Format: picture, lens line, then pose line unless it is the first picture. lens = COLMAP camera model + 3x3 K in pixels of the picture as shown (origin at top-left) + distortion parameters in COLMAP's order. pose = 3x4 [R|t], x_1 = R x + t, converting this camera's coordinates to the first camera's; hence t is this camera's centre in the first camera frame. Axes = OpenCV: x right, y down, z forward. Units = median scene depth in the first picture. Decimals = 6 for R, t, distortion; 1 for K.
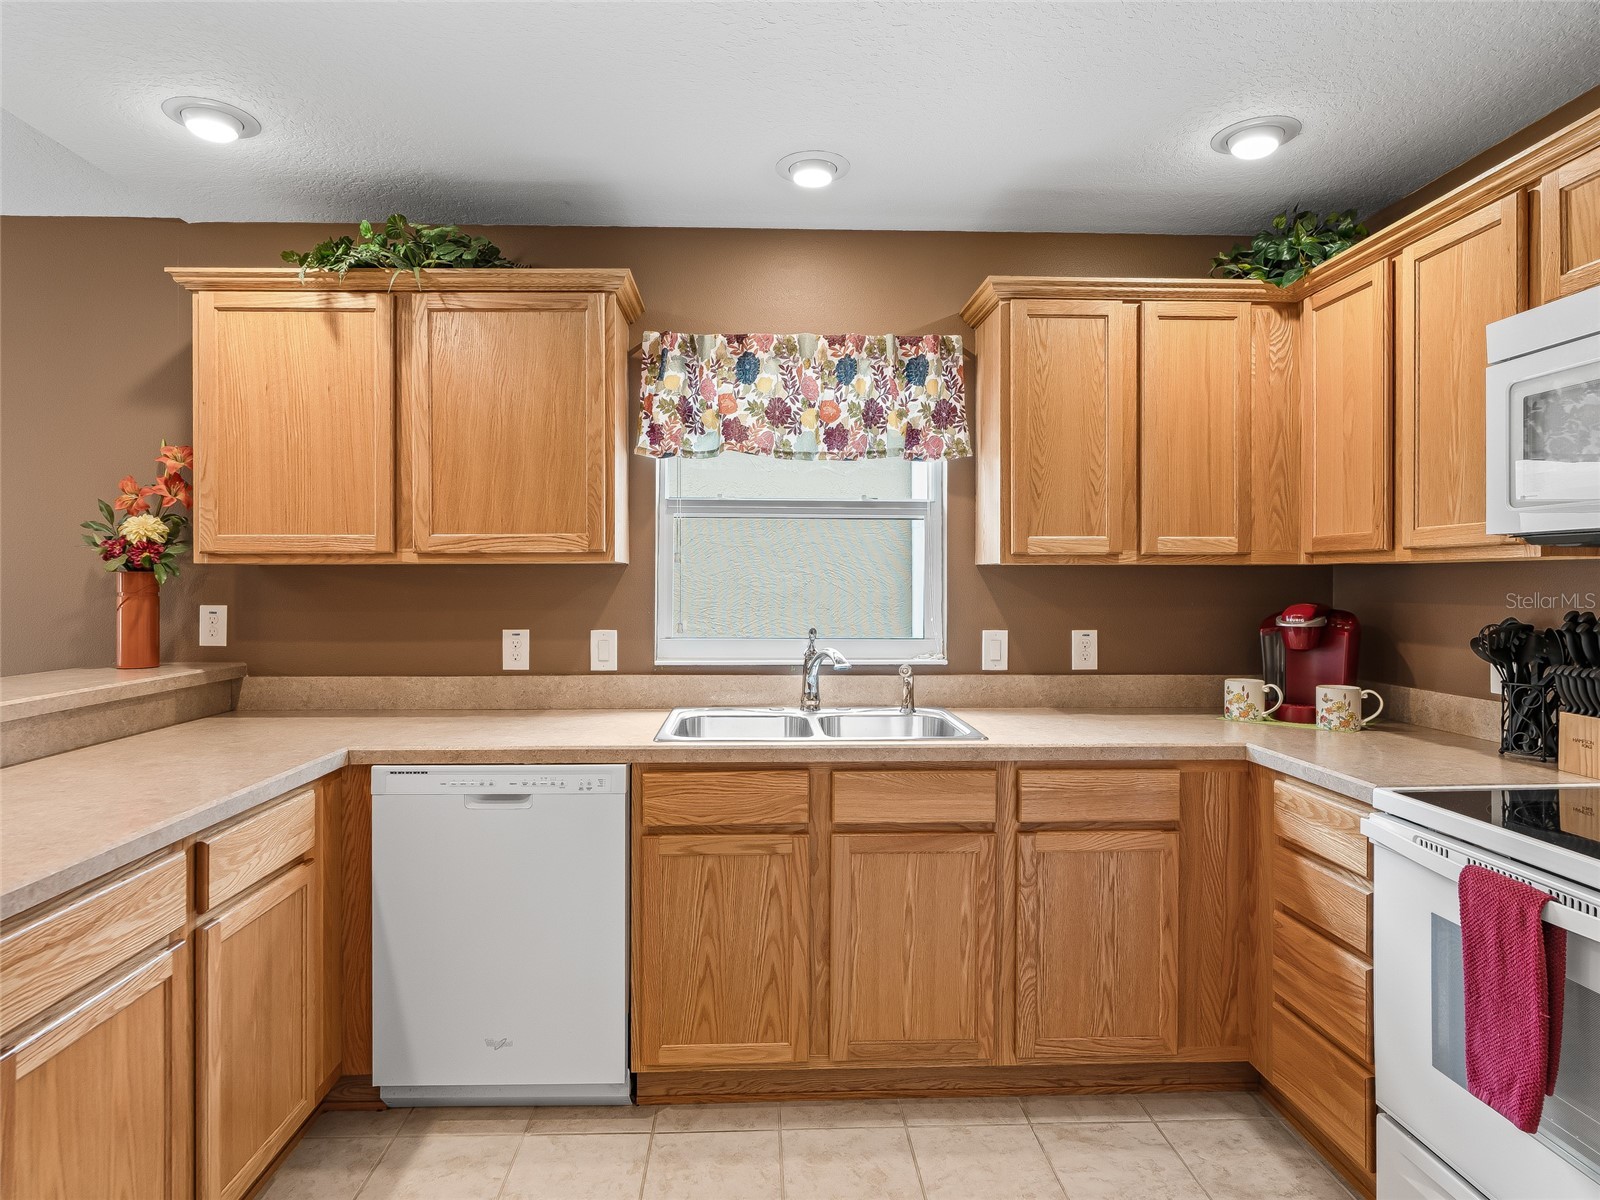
lens RADIAL K [[908.6, 0, 786.1], [0, 908.6, 582.4], [0, 0, 1]] dist [-0.009125, 0.002067]
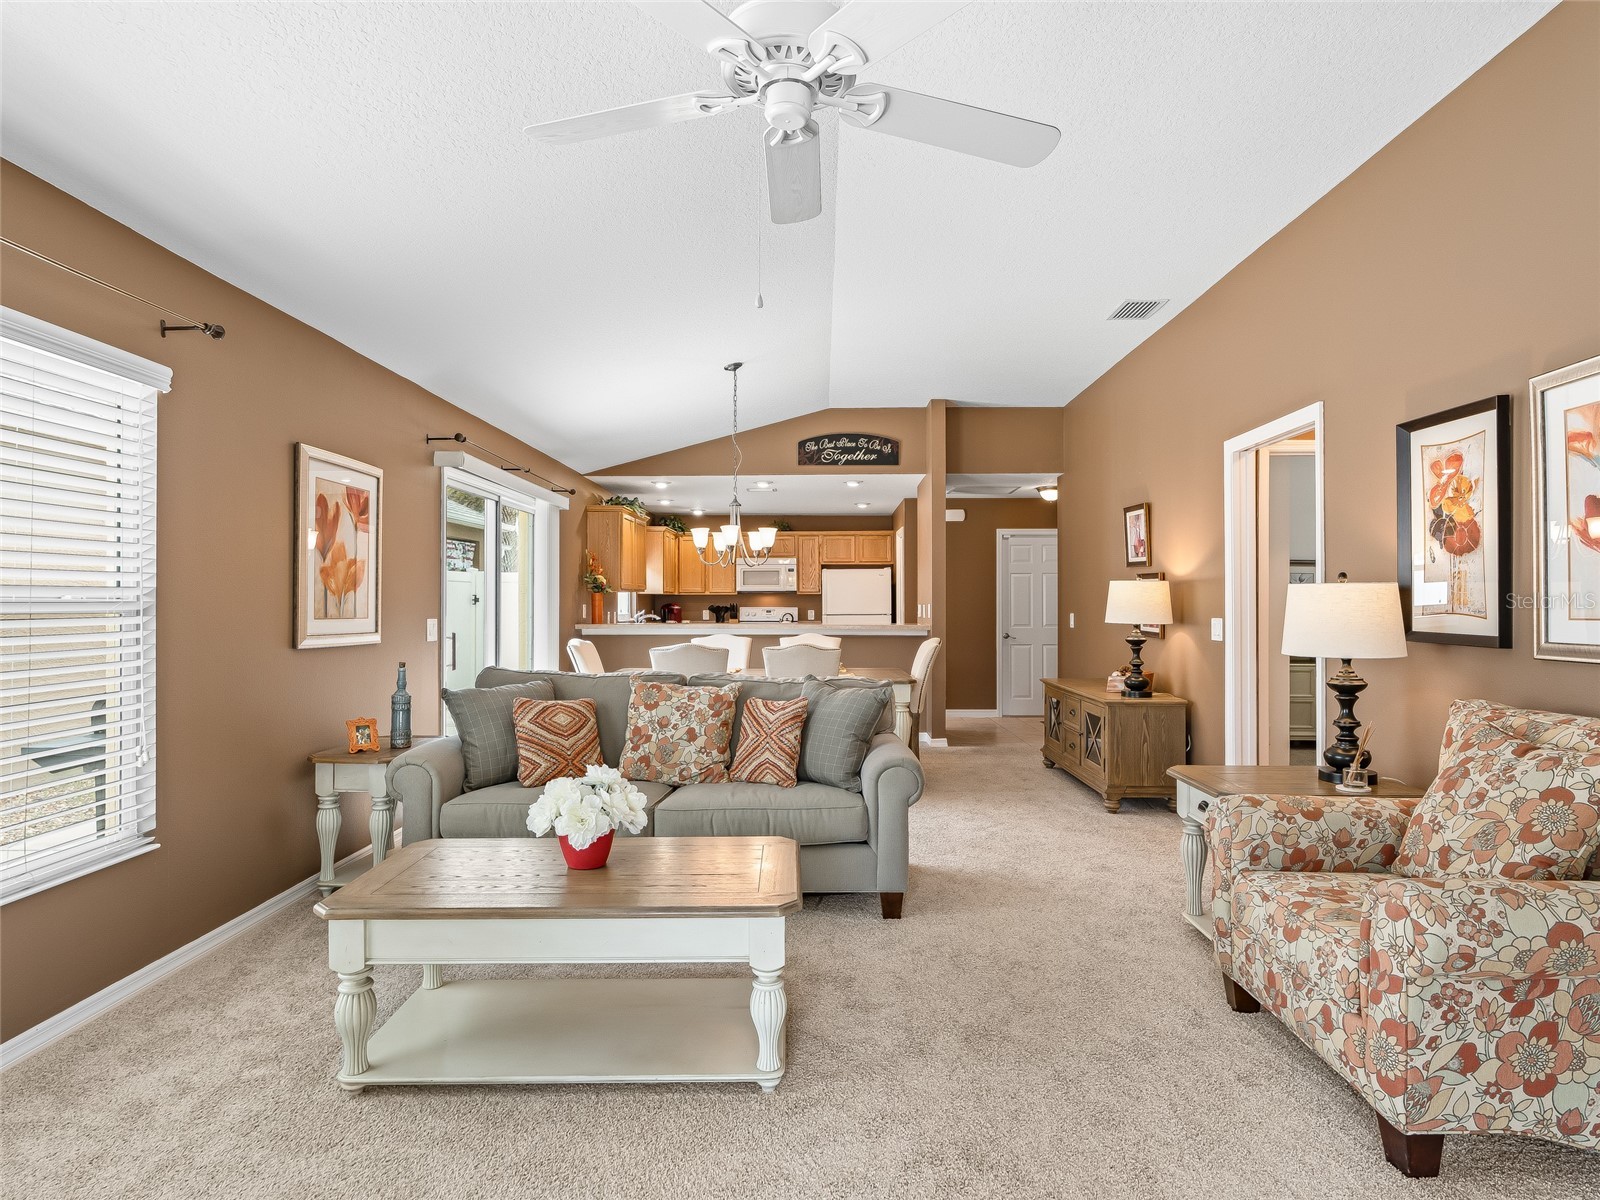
lens RADIAL K [[889.6, 0, 796.0], [0, 889.6, 602.0], [0, 0, 1]] dist [-0.007584, 0.003410]
pose [[0.063007, 0.005198, 0.998000, -3.869372], [0.004155, 0.999976, -0.005471, 0.044206], [-0.998004, 0.004491, 0.062984, 0.123834]]
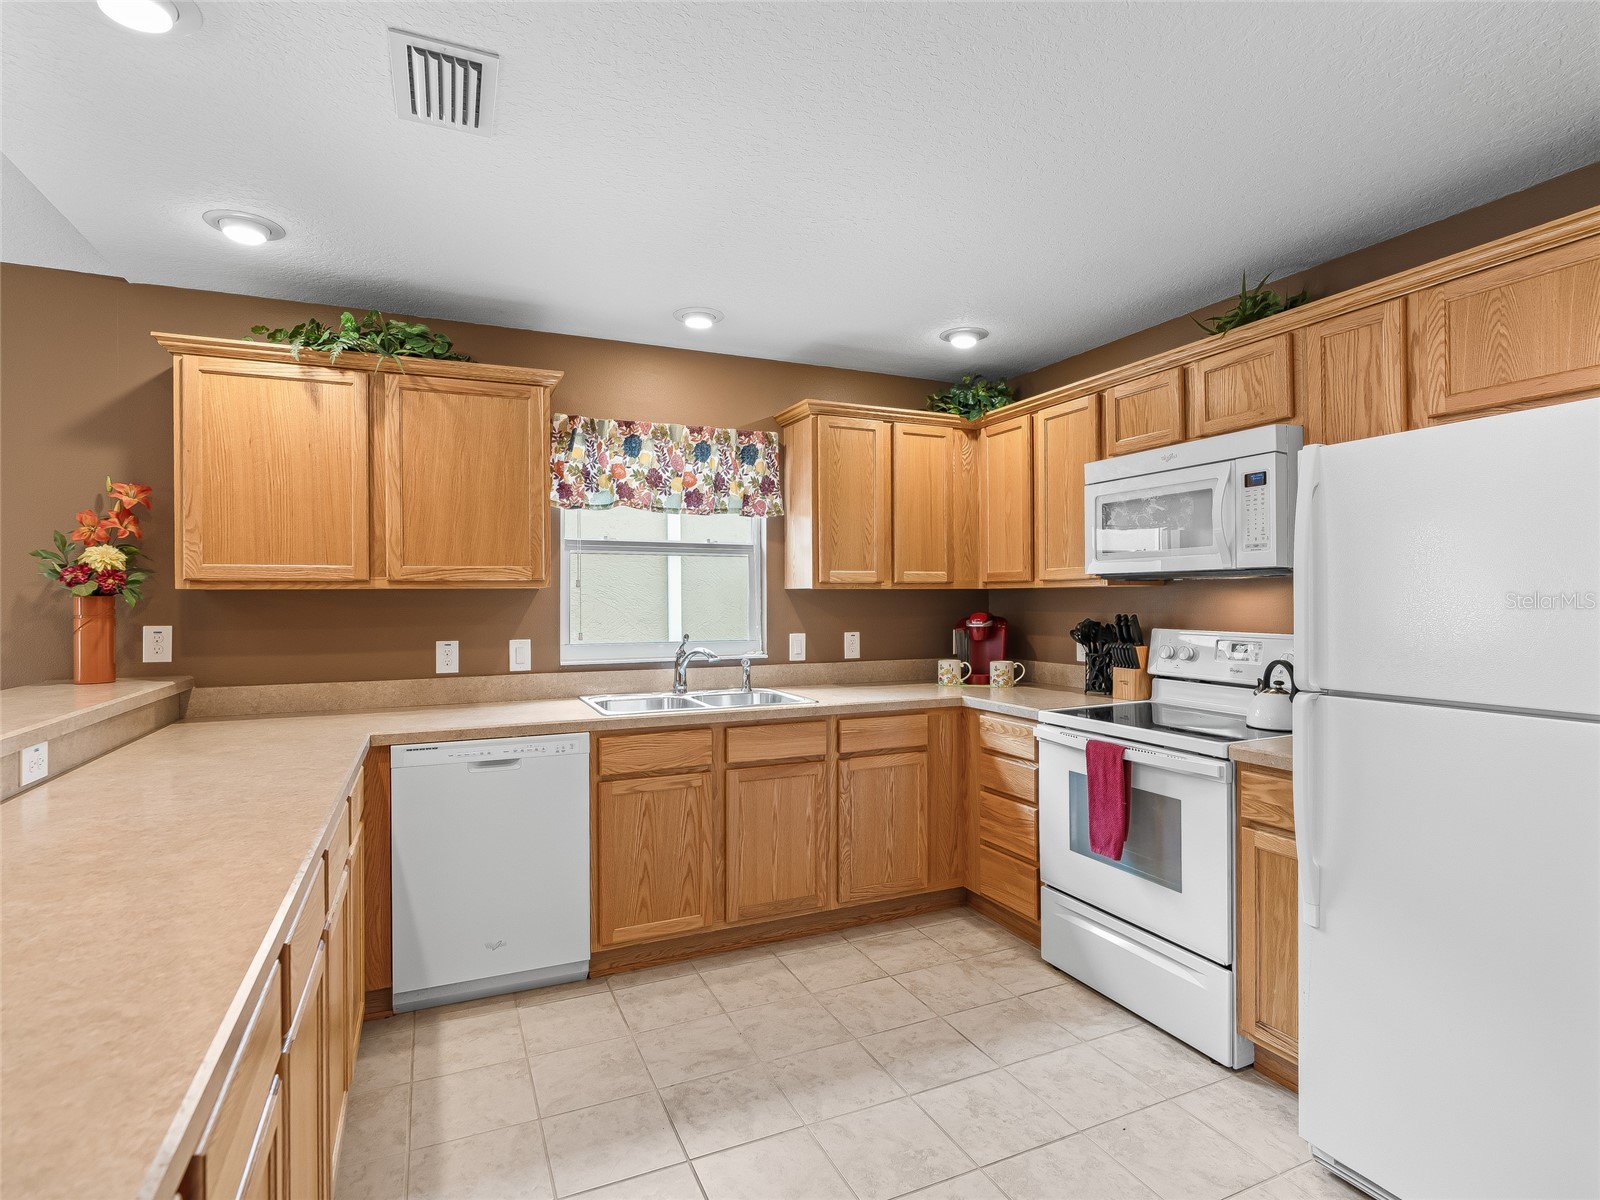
lens RADIAL K [[805.8, 0, 795.4], [0, 805.8, 597.6], [0, 0, 1]] dist [-0.013636, 0.000151]
pose [[0.926687, -0.004765, 0.375805, -0.297199], [0.006385, 0.999975, -0.003065, -0.001730], [-0.375781, 0.005240, 0.926694, -0.235654]]
